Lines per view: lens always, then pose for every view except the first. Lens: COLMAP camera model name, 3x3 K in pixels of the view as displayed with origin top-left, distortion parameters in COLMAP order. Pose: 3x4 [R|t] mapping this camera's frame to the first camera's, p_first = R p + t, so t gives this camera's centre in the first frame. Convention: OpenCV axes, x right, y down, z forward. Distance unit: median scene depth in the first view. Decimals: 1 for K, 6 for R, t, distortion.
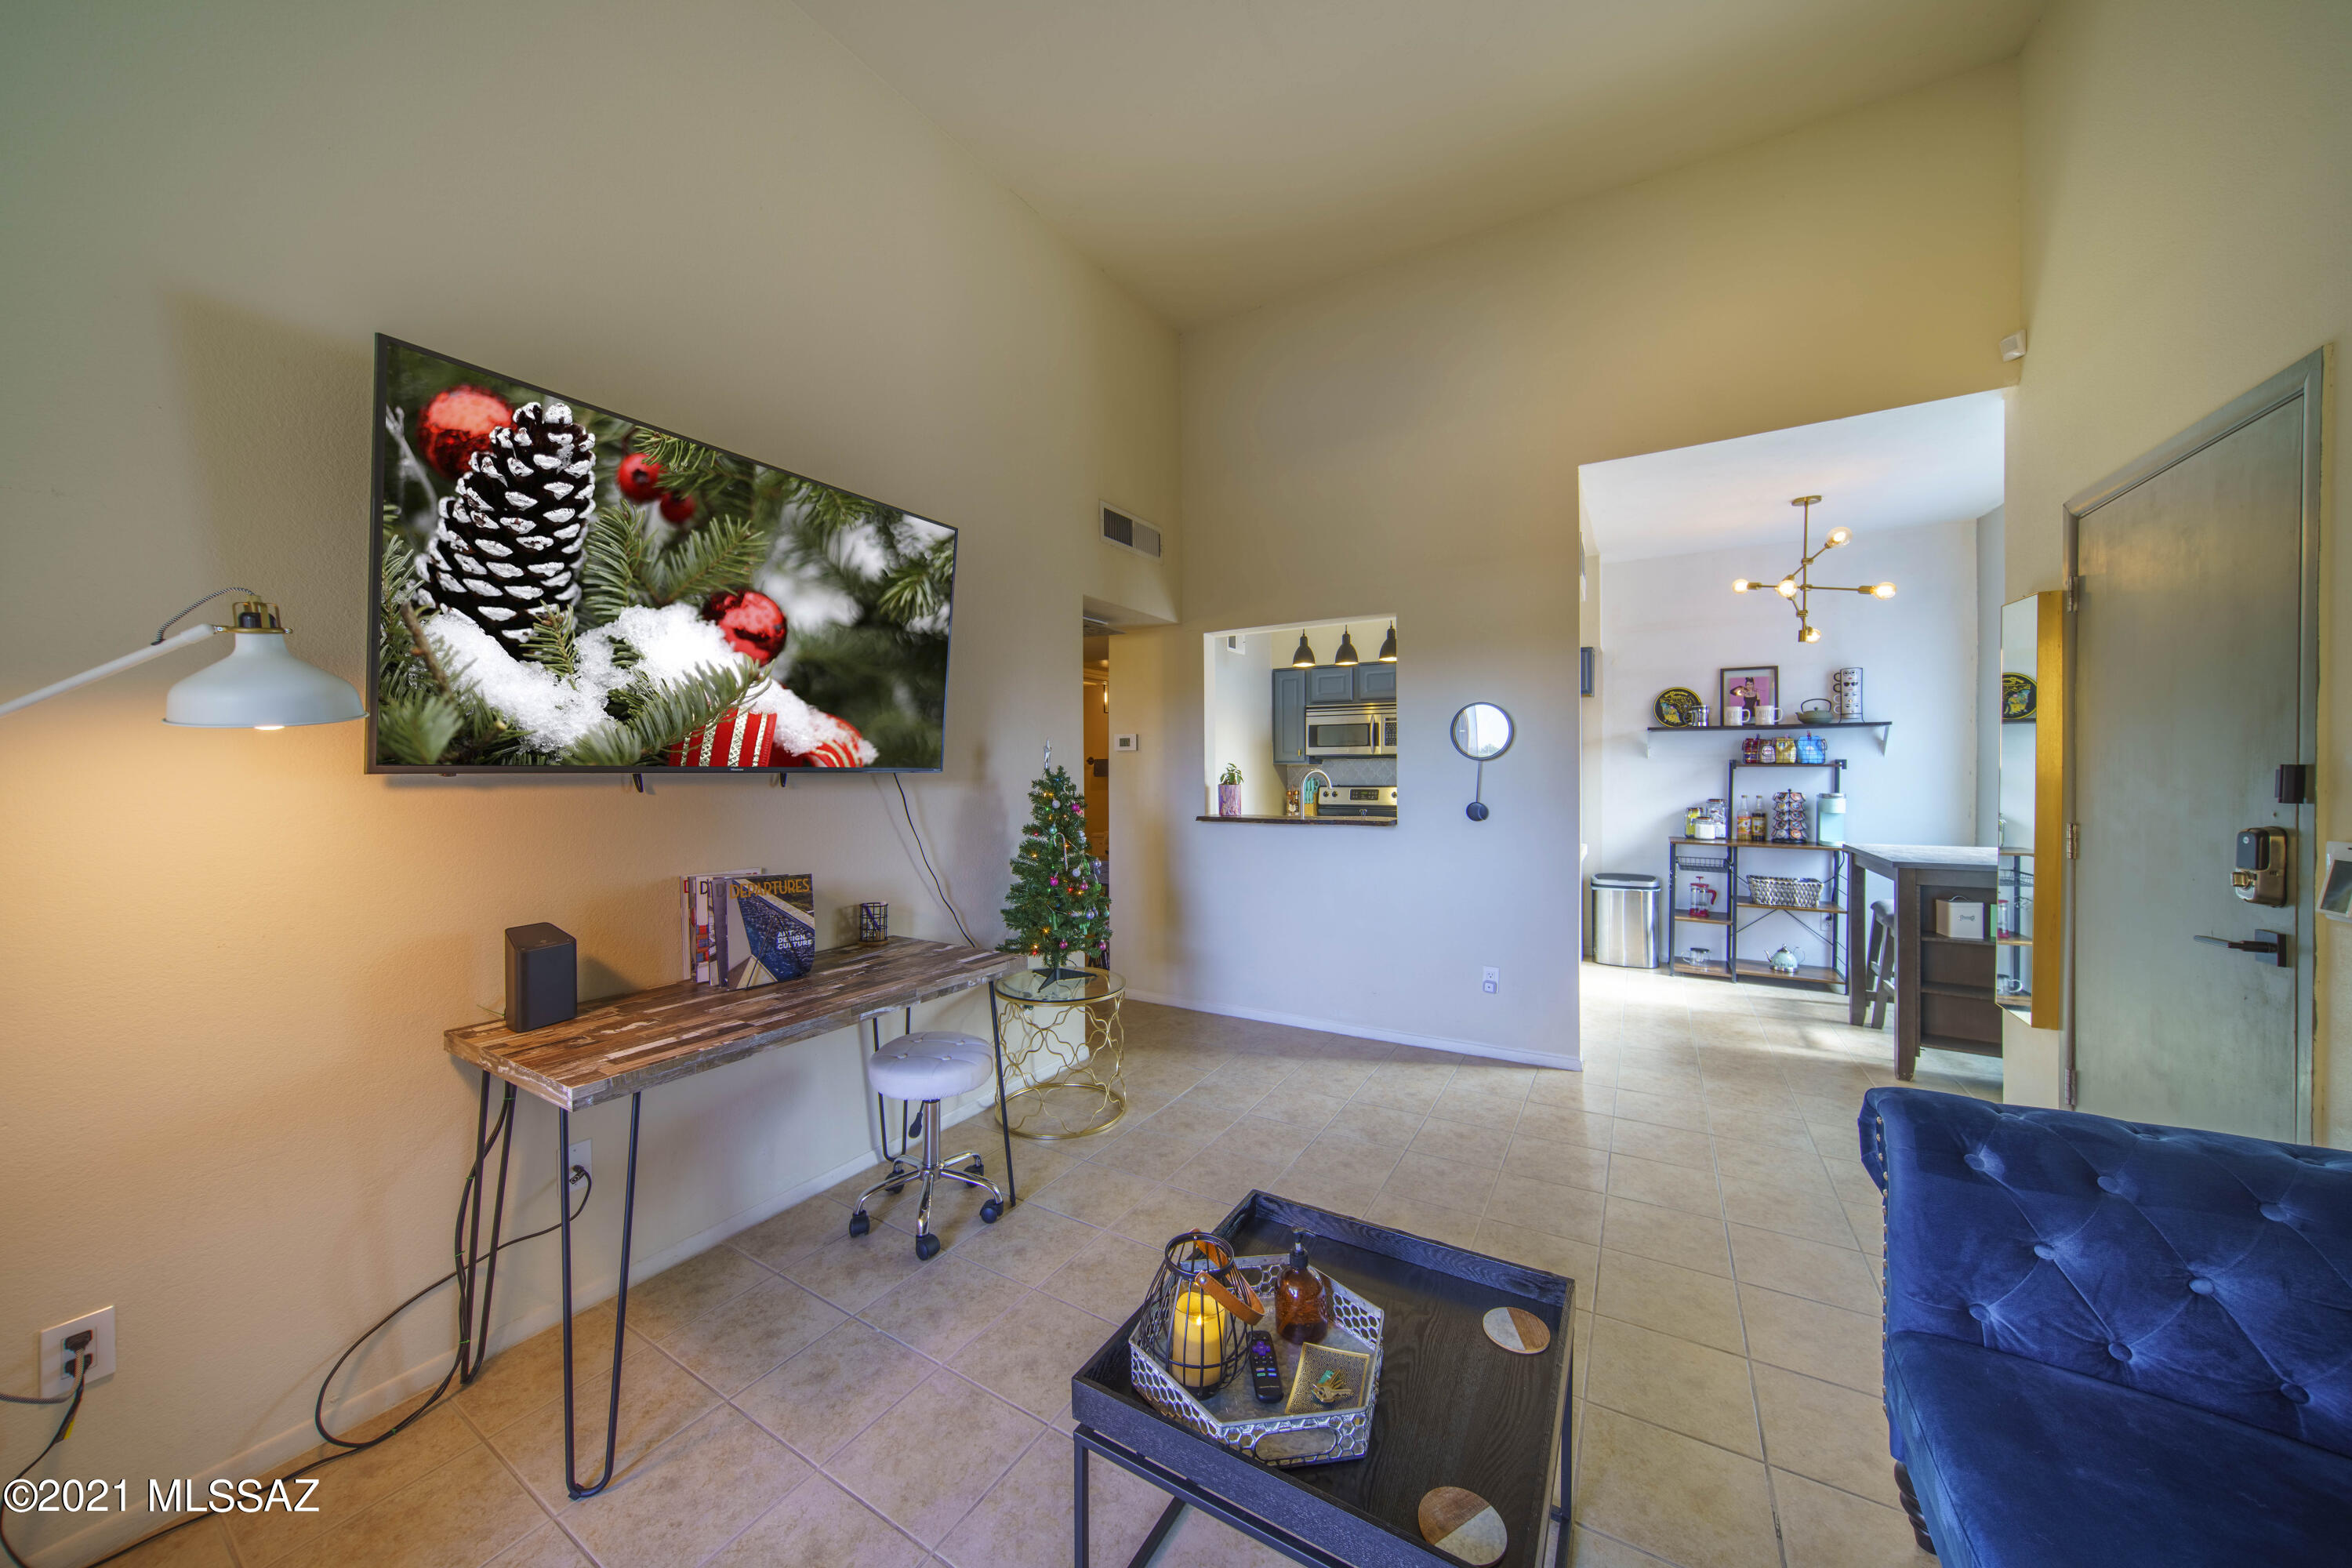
lens RADIAL K [[787.9, 0, 1183.3], [0, 787.9, 775.7], [0, 0, 1]] dist [-0.013552, 0.000084]
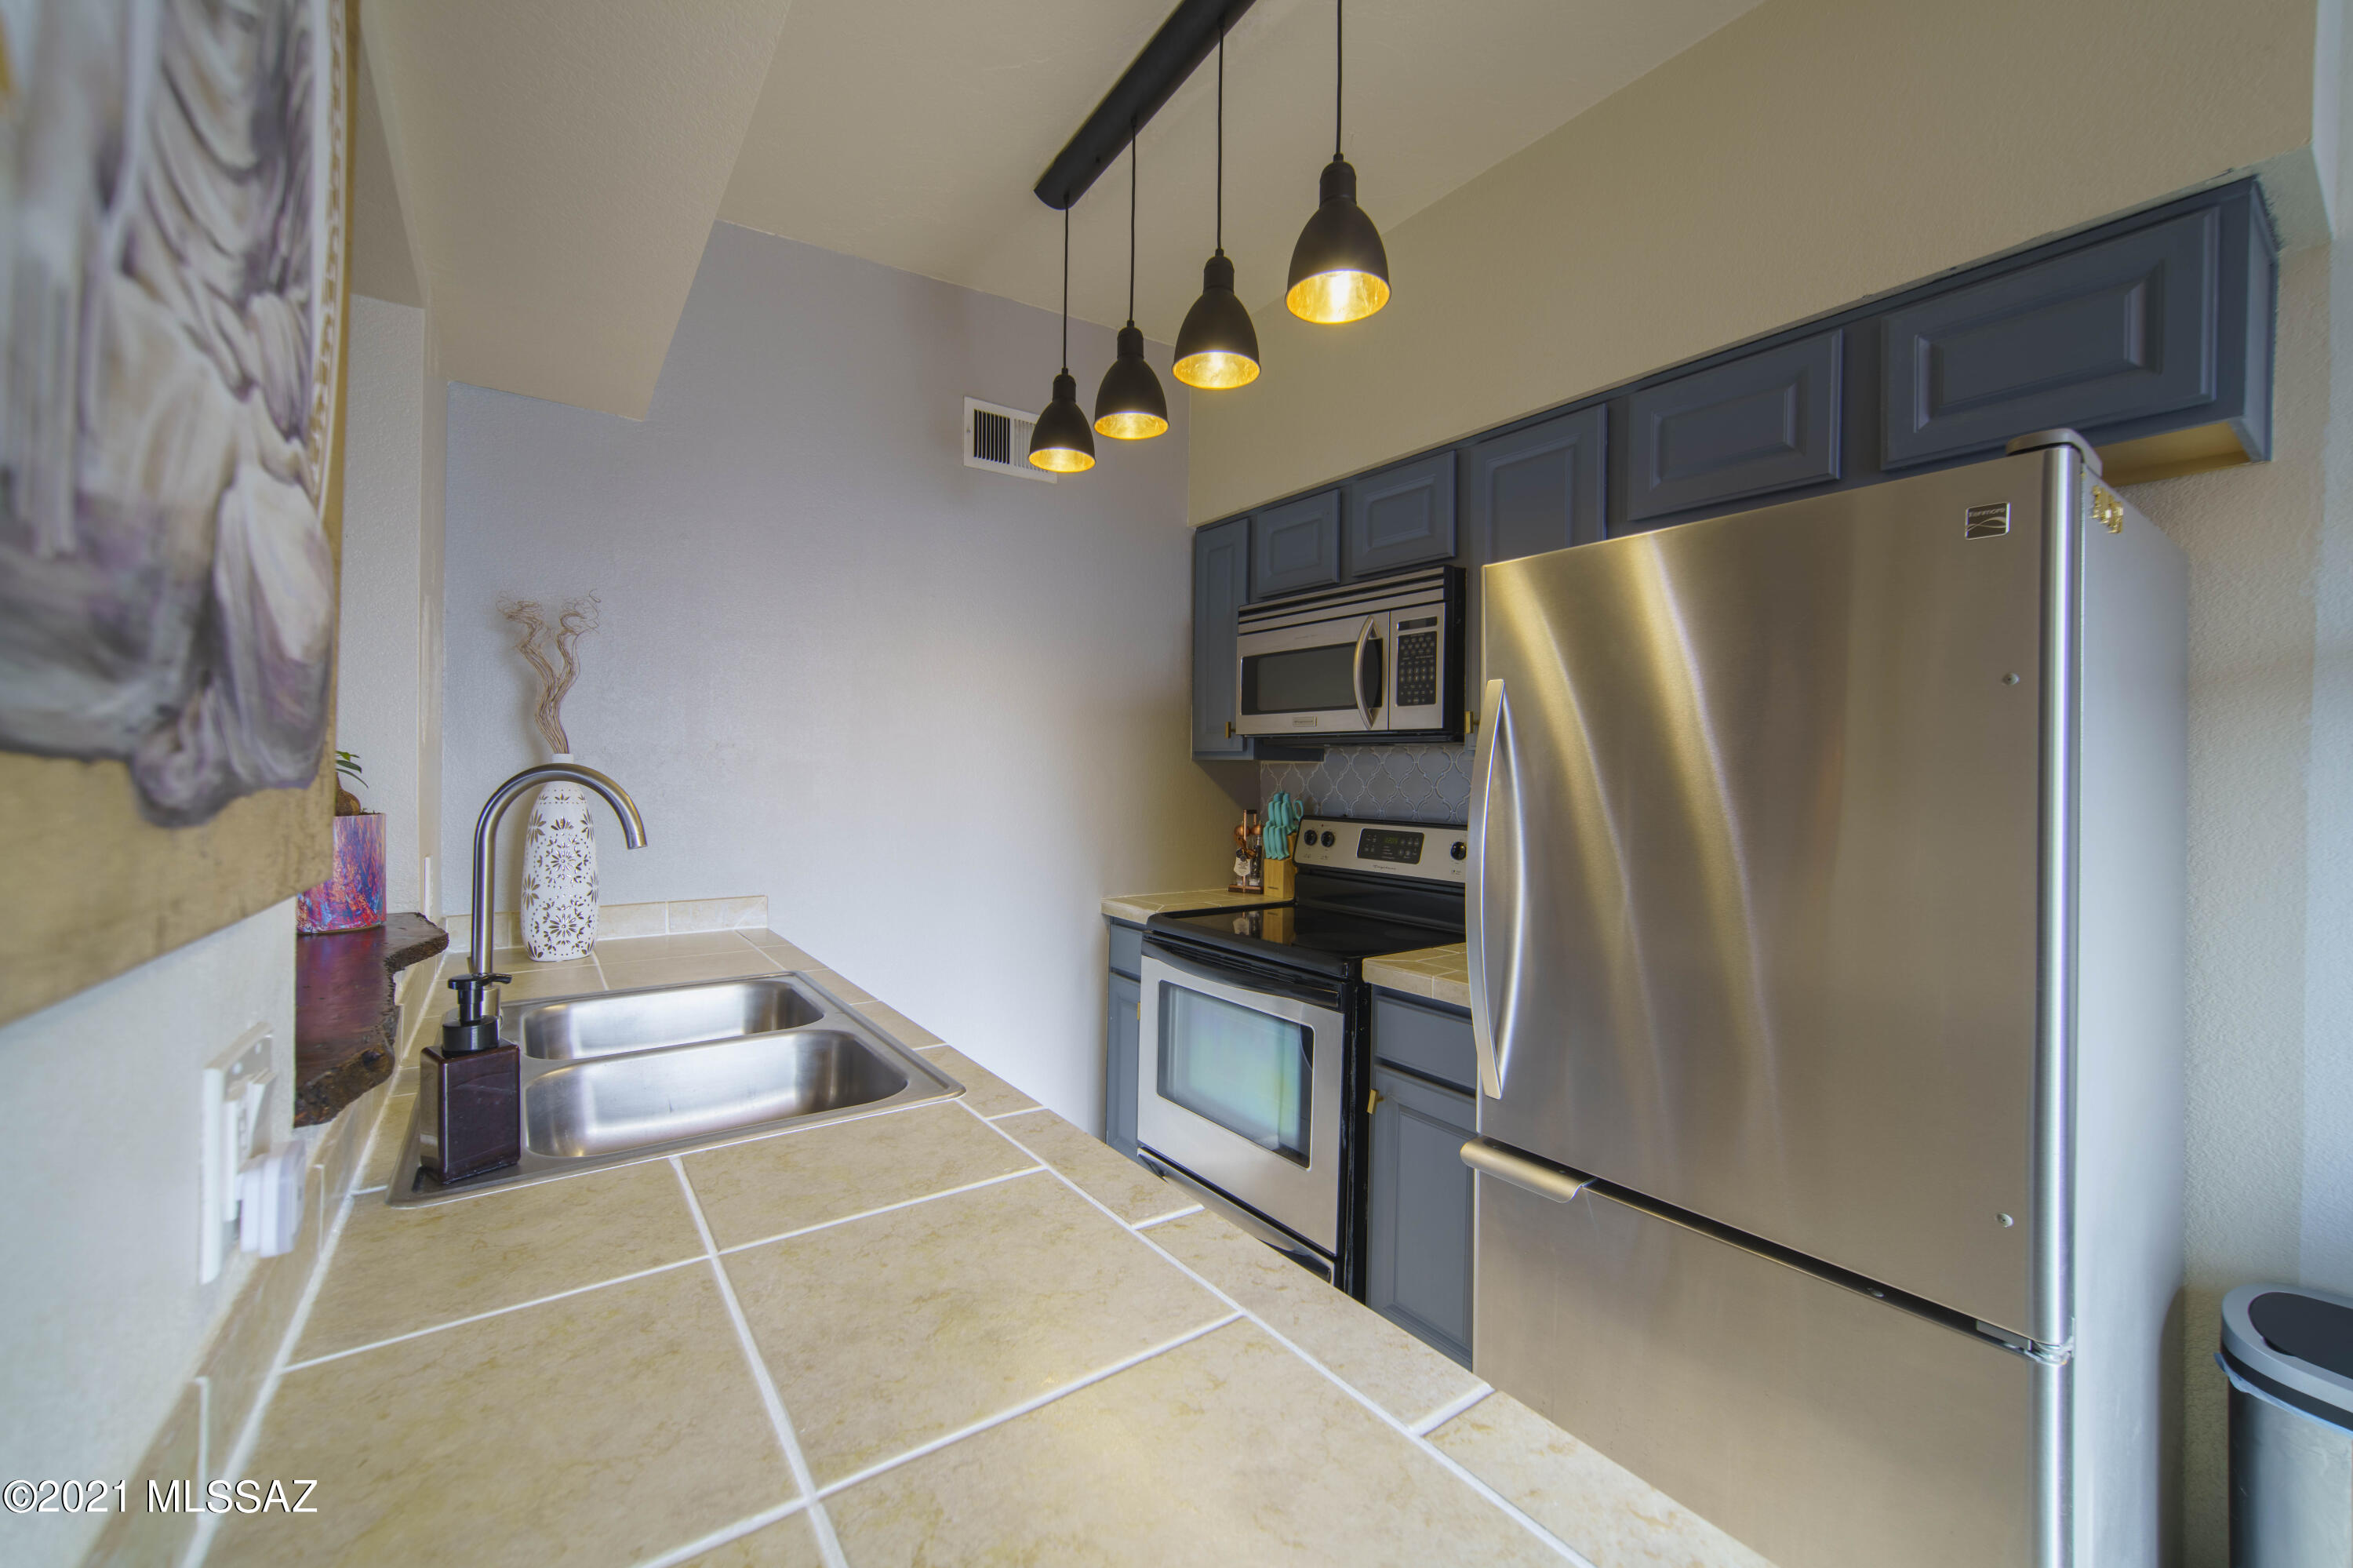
lens RADIAL K [[962.4, 0, 1161.8], [0, 962.4, 767.9], [0, 0, 1]] dist [0.013961, 0.000154]
pose [[0.913611, 0.016208, -0.406267, 0.418346], [-0.020841, 0.999758, -0.006982, -0.008683], [0.406055, 0.014846, 0.913728, 0.738783]]
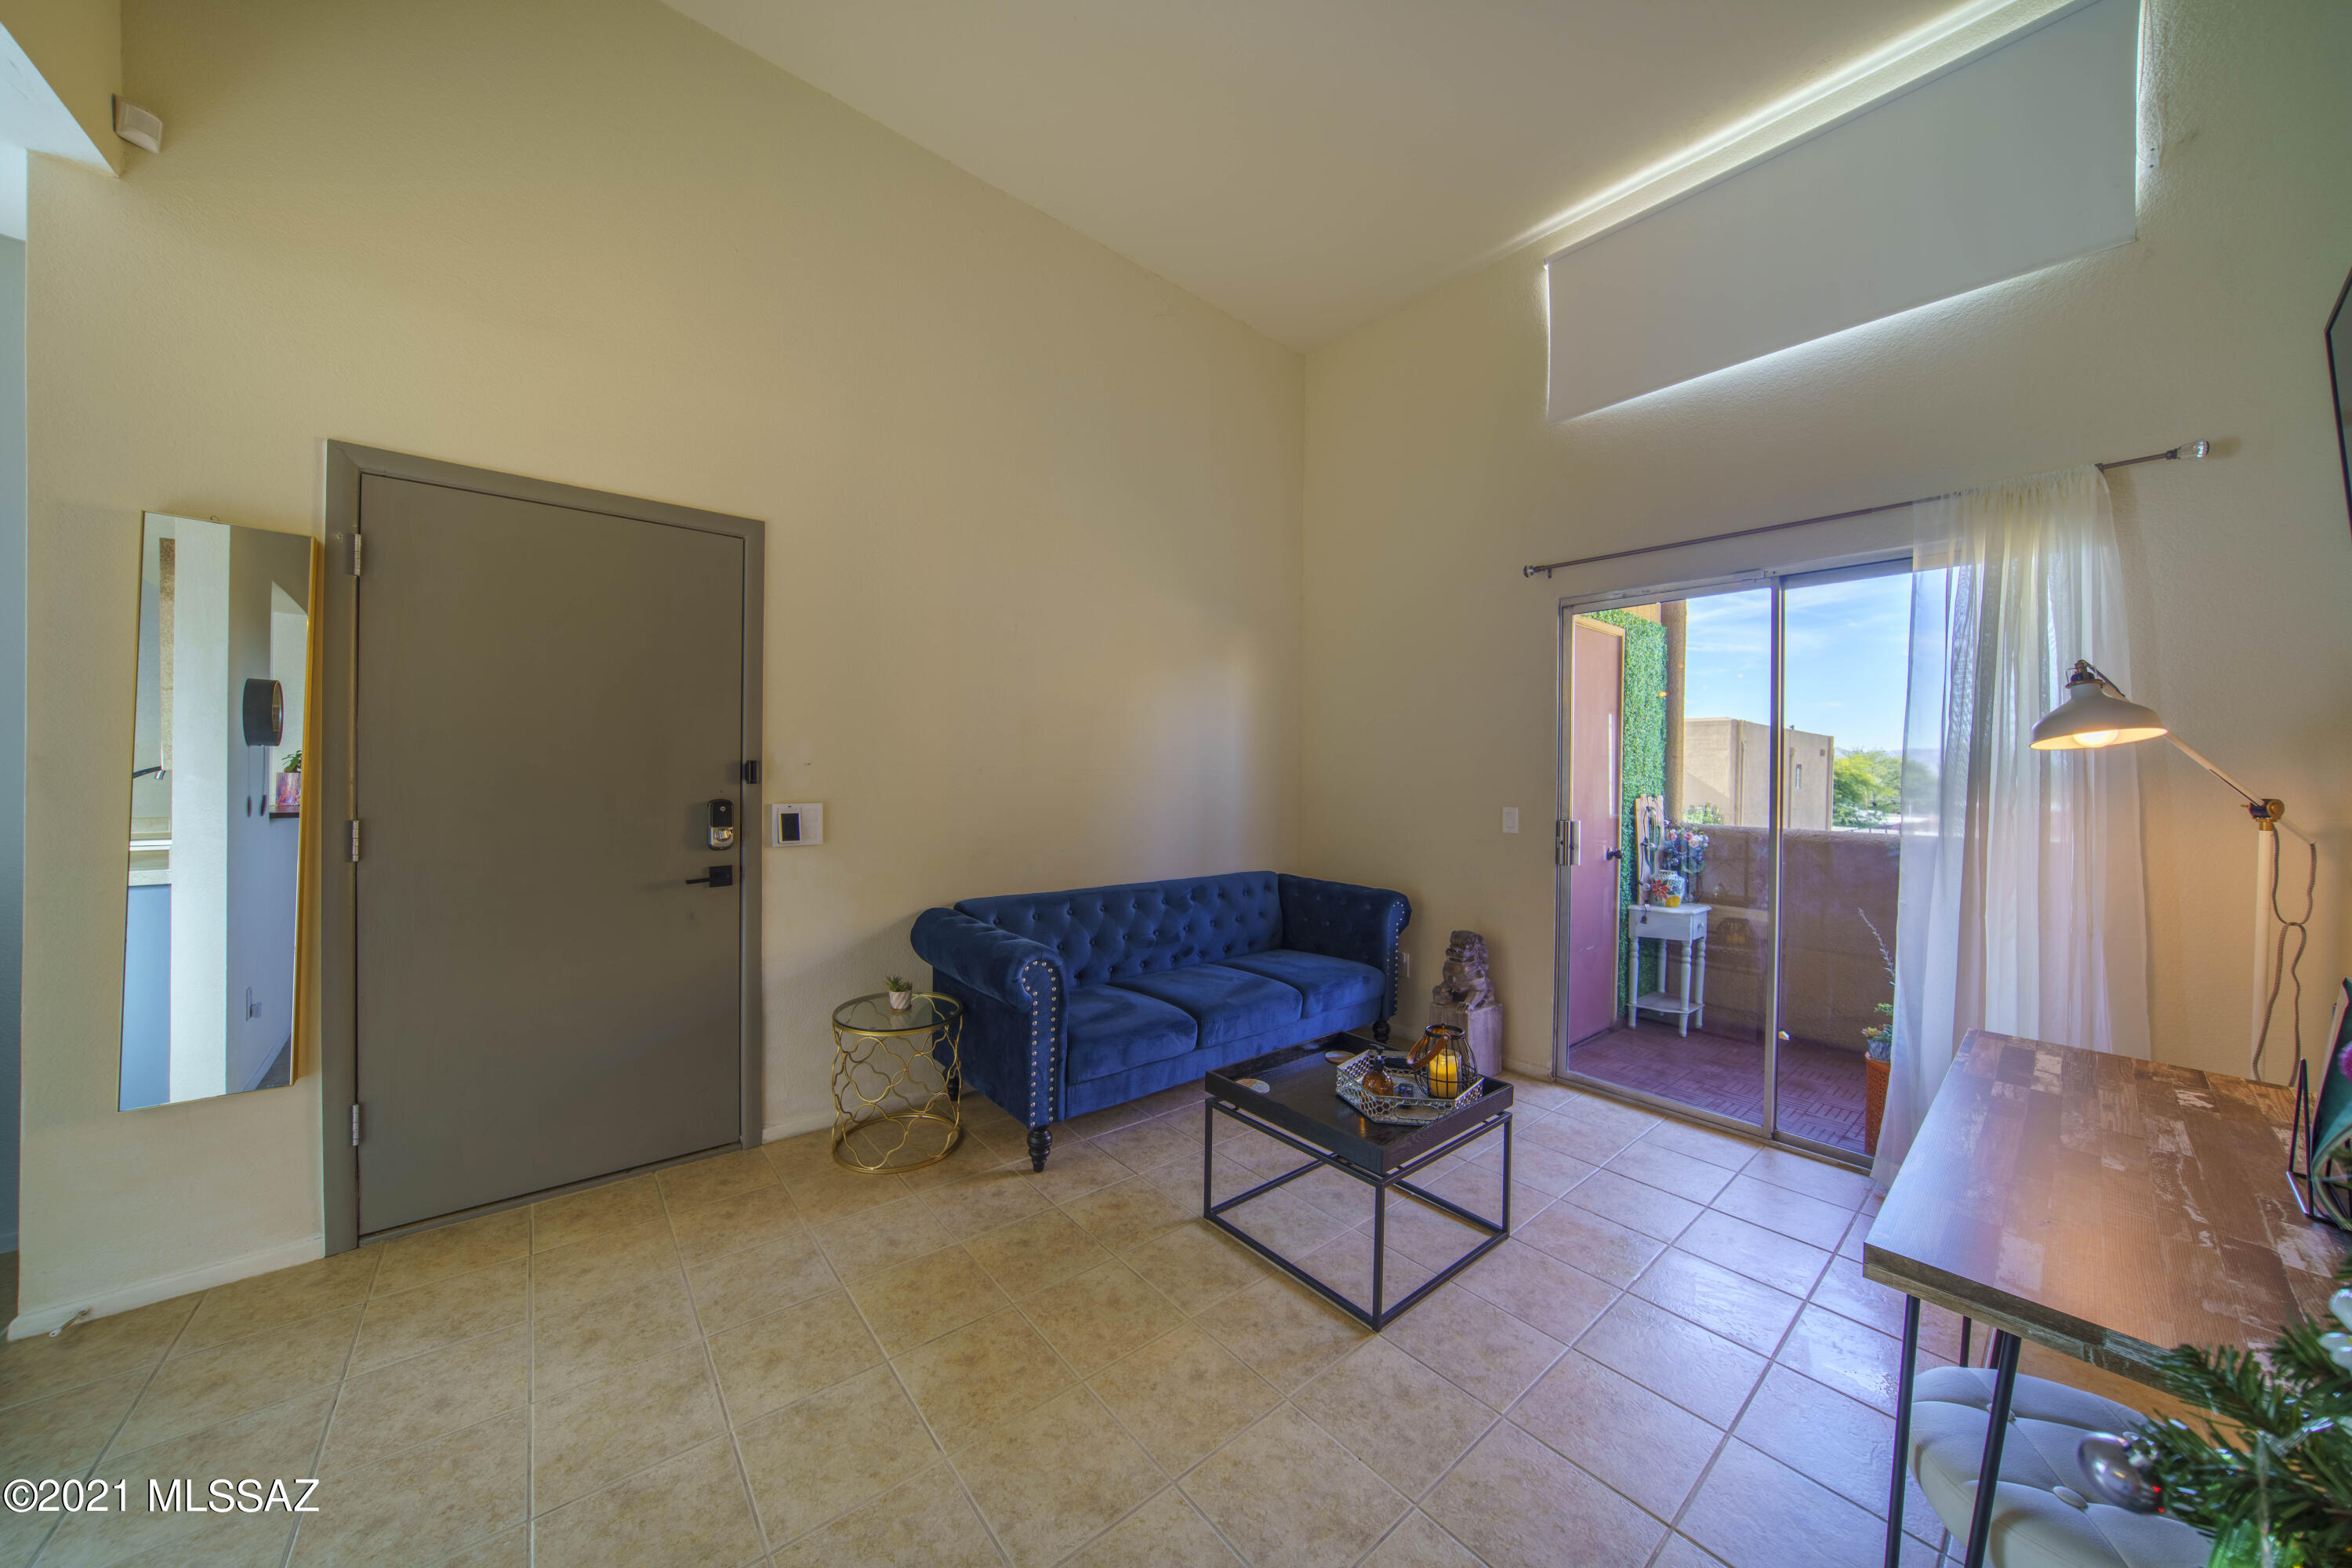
lens RADIAL K [[792.6, 0, 1172.6], [0, 792.6, 771.5], [0, 0, 1]] dist [-0.016242, 0.002468]
pose [[-0.935811, -0.011343, 0.352319, -0.006626], [-0.009485, 0.999931, 0.006999, -0.003333], [-0.352374, 0.003208, -0.935854, 0.749450]]
